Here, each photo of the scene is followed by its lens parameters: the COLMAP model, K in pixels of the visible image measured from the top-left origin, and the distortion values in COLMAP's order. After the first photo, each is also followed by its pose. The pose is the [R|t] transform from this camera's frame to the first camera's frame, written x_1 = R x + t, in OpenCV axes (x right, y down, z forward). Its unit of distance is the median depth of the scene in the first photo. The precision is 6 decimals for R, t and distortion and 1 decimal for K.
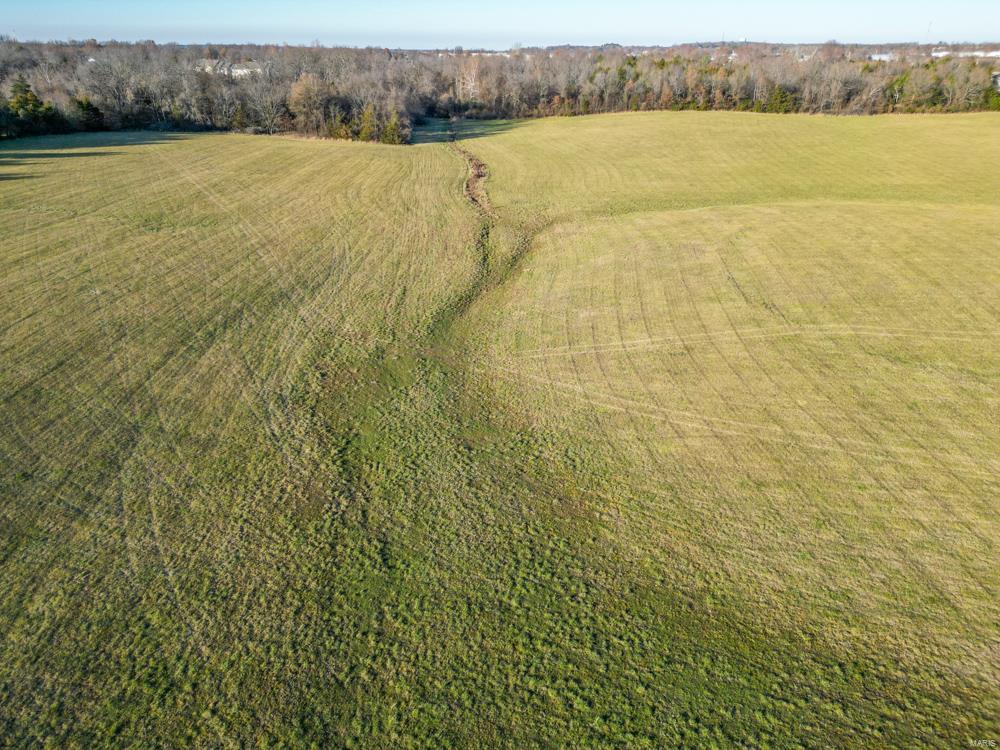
lens RADIAL K [[702.8, 0, 500.0], [0, 702.8, 375.0], [0, 0, 1]] dist [-0.002662, 0.001541]
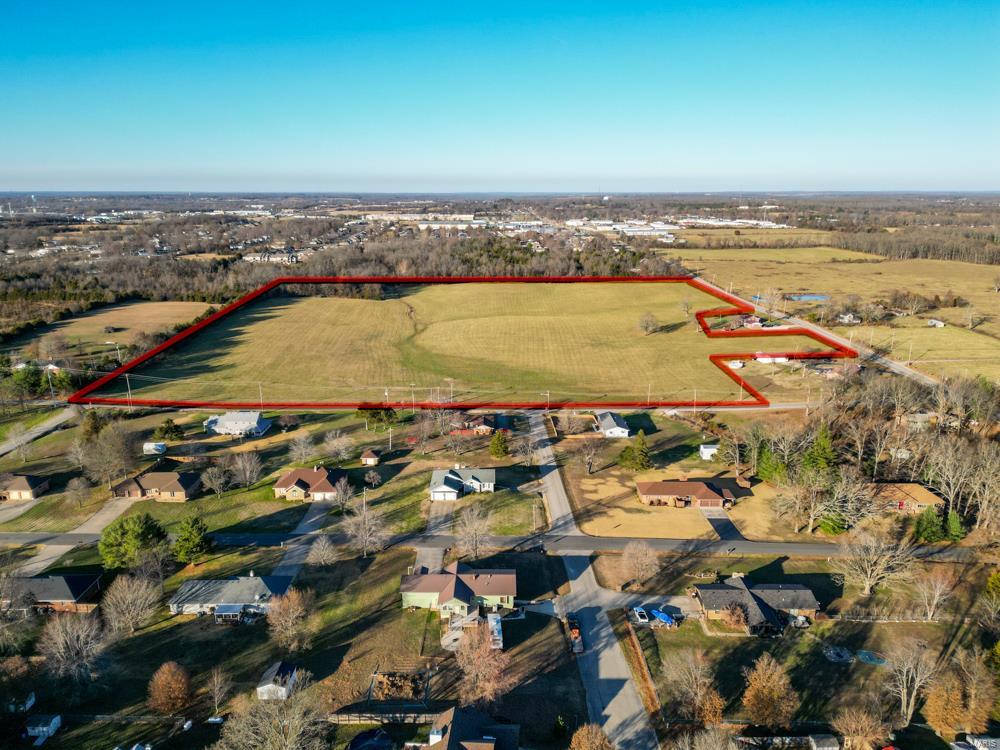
lens RADIAL K [[702.8, 0, 500.0], [0, 702.8, 375.0], [0, 0, 1]] dist [-0.002662, 0.001541]
pose [[0.992848, -0.036596, 0.113641, -0.004194], [0.056122, 0.983198, -0.173701, 0.437204], [-0.105375, 0.178836, 0.978220, -1.597695]]
